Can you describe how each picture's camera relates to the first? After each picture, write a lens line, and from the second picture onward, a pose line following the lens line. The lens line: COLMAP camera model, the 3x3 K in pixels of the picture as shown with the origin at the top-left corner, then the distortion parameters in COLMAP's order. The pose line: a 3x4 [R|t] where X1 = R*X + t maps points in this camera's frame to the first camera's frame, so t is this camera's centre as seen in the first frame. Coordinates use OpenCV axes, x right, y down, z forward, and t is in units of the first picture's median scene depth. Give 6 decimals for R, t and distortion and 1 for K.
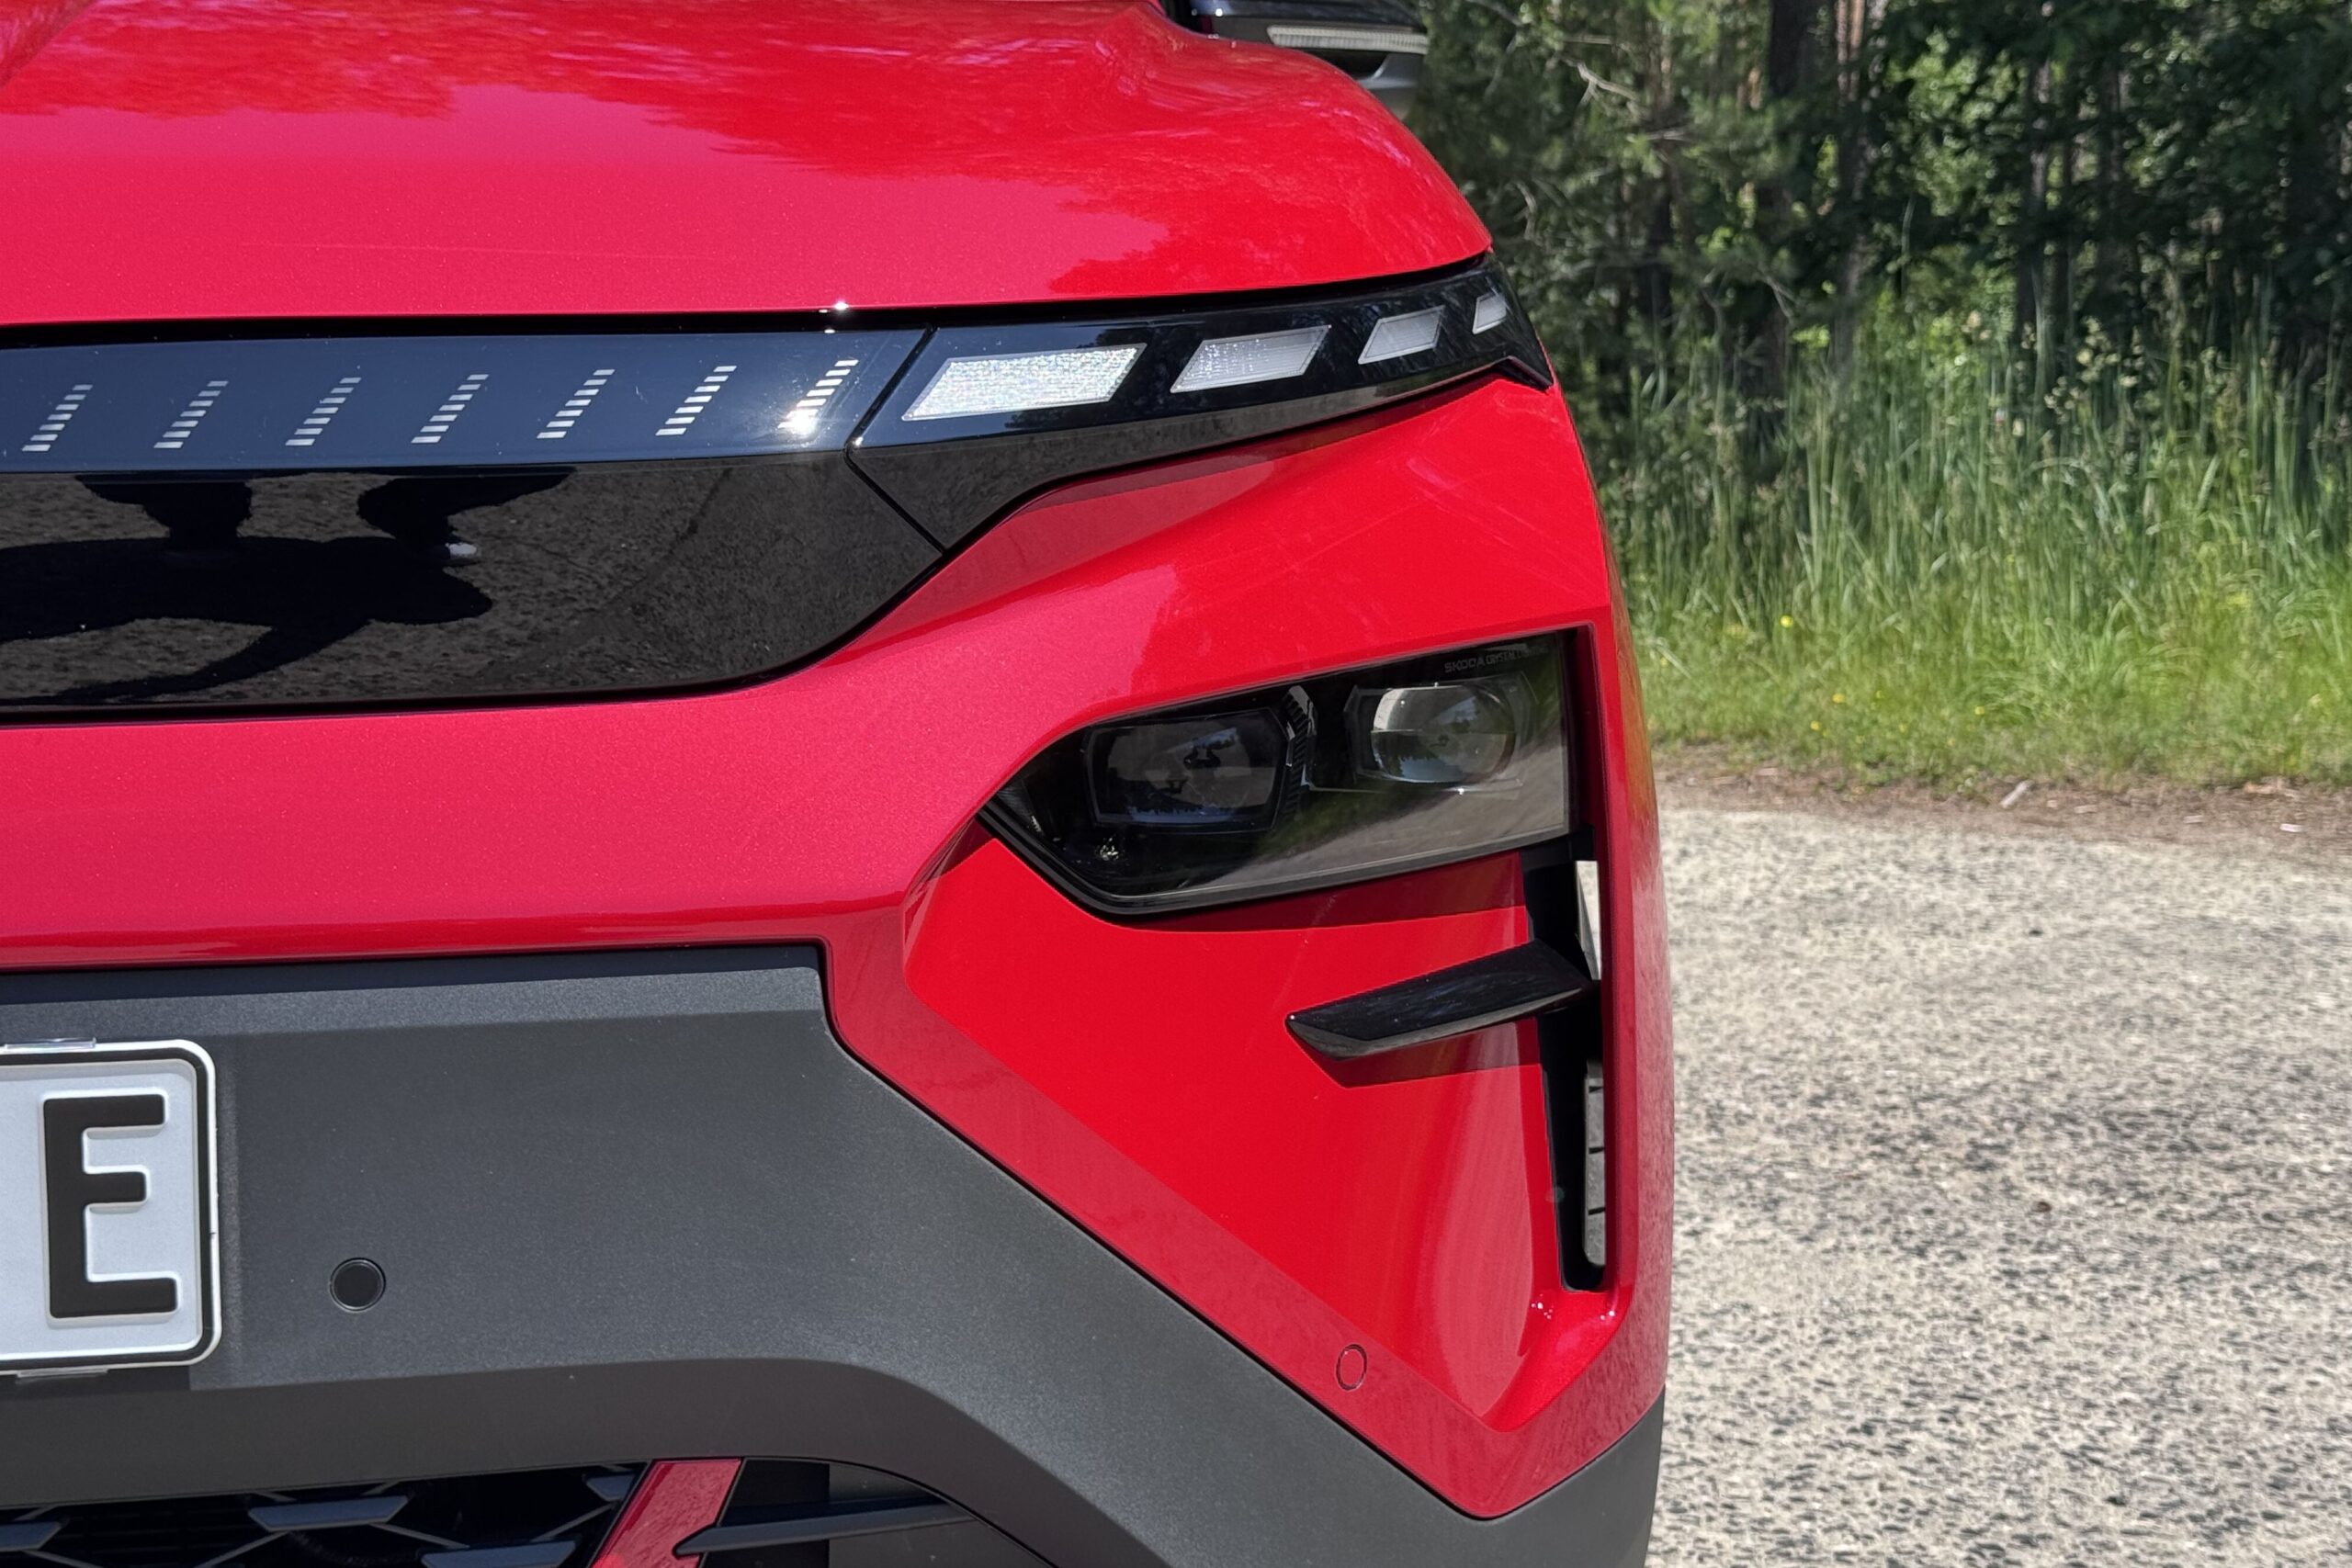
lens RADIAL K [[3282.1, 0, 1159.1], [0, 3282.1, 824.9], [0, 0, 1]] dist [0.181140, -0.407200]
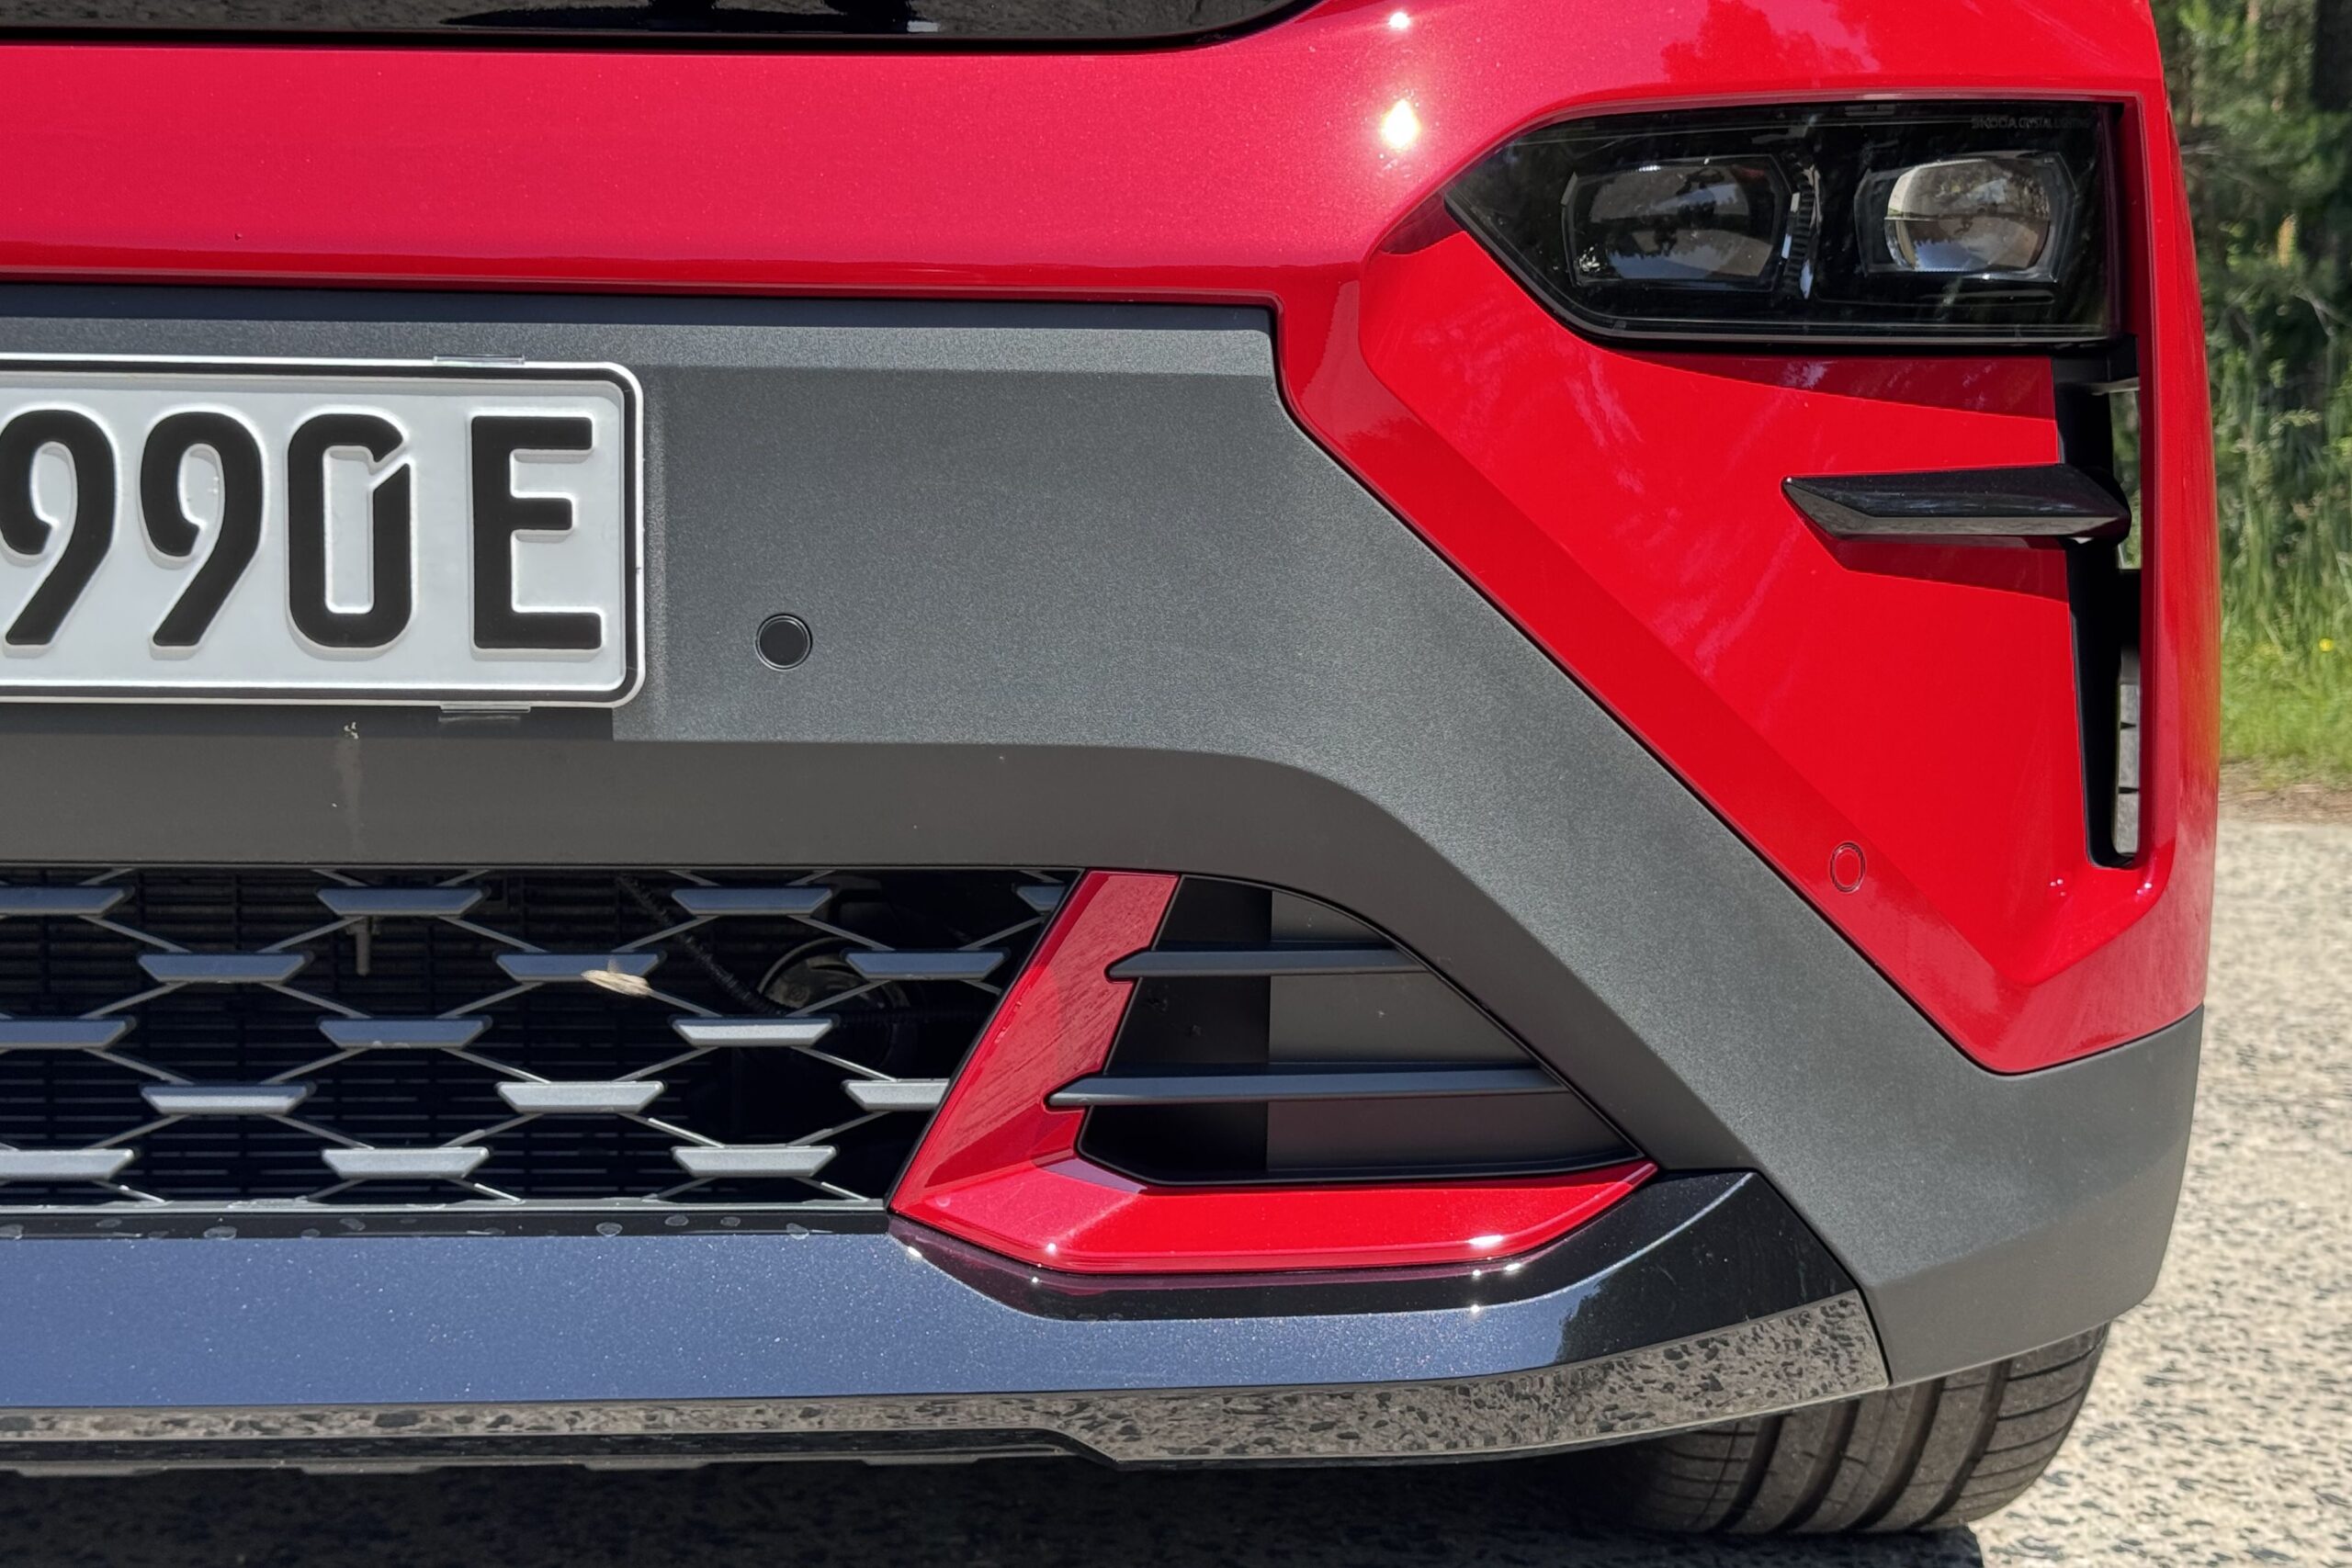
lens RADIAL K [[3282.1, 0, 1159.1], [0, 3282.1, 824.9], [0, 0, 1]] dist [0.181140, -0.407200]
pose [[0.989094, 0.019062, -0.146044, 0.001762], [-0.024931, 0.998949, -0.038460, 0.095319], [0.145157, 0.041681, 0.988530, 0.035555]]
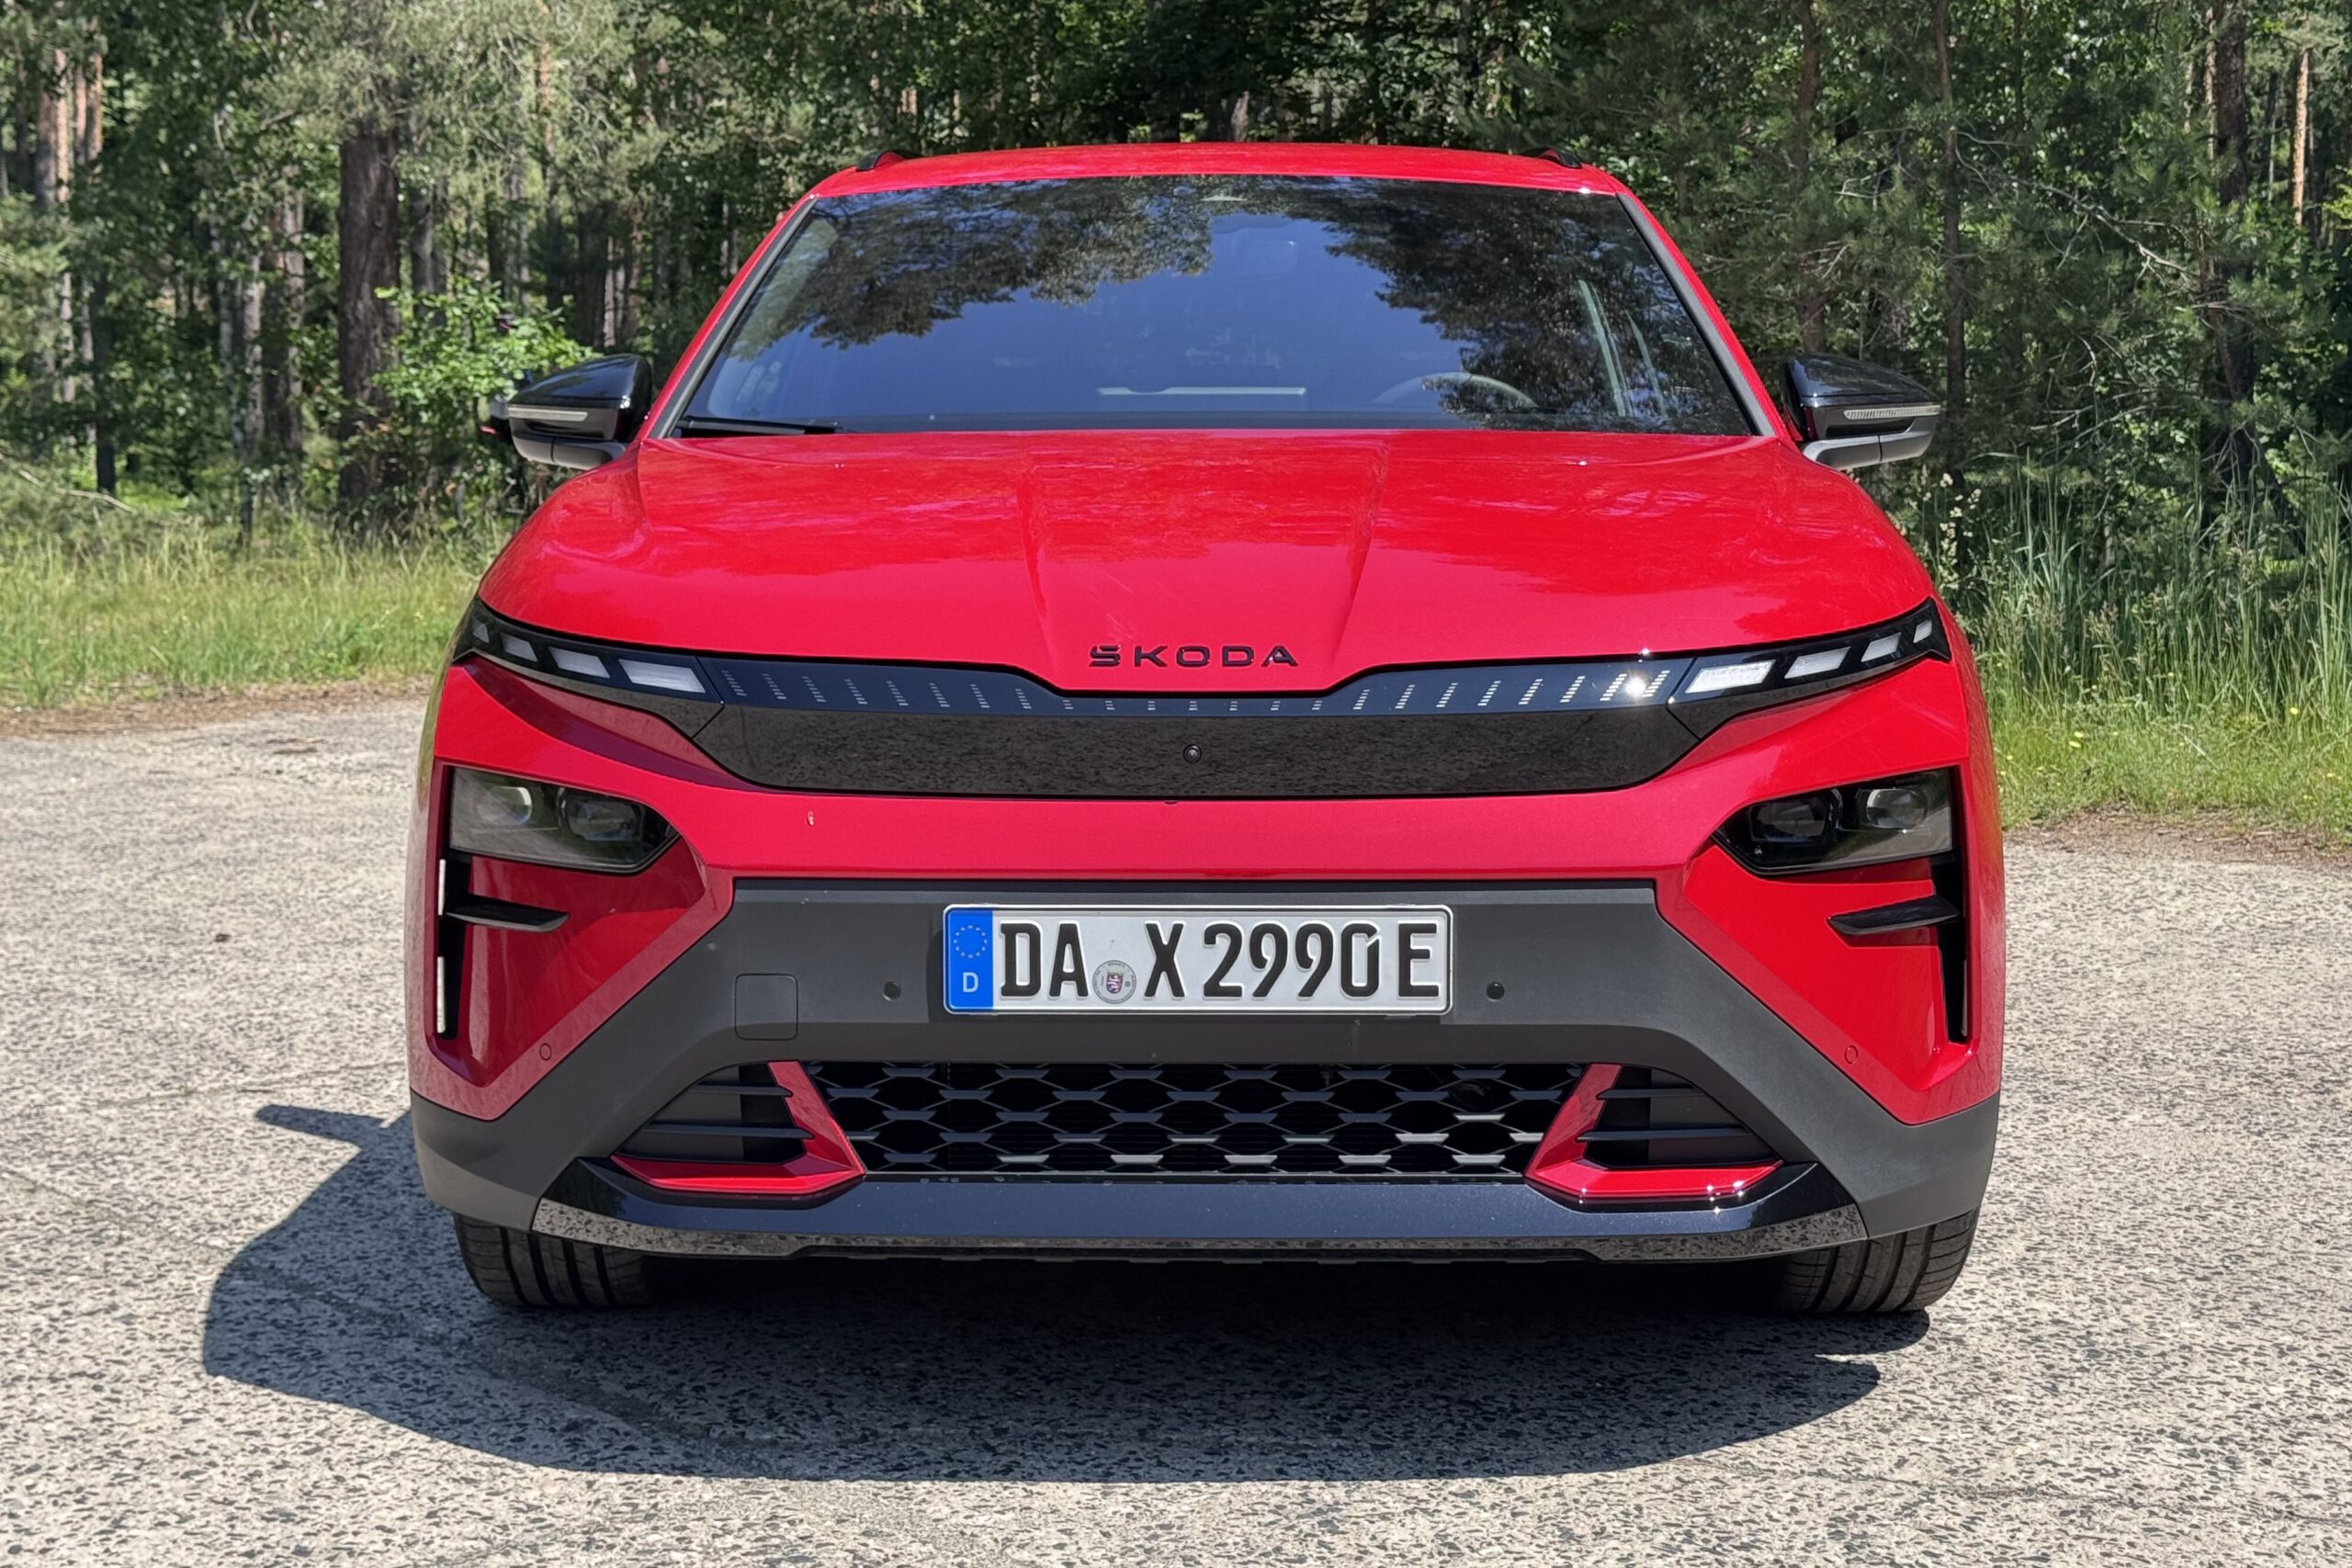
lens RADIAL K [[3282.1, 0, 1159.1], [0, 3282.1, 824.9], [0, 0, 1]] dist [0.181140, -0.407200]
pose [[0.983584, 0.016966, -0.179650, -0.005956], [-0.019678, 0.999718, -0.013329, 0.015067], [0.179374, 0.016645, 0.983640, -0.810011]]
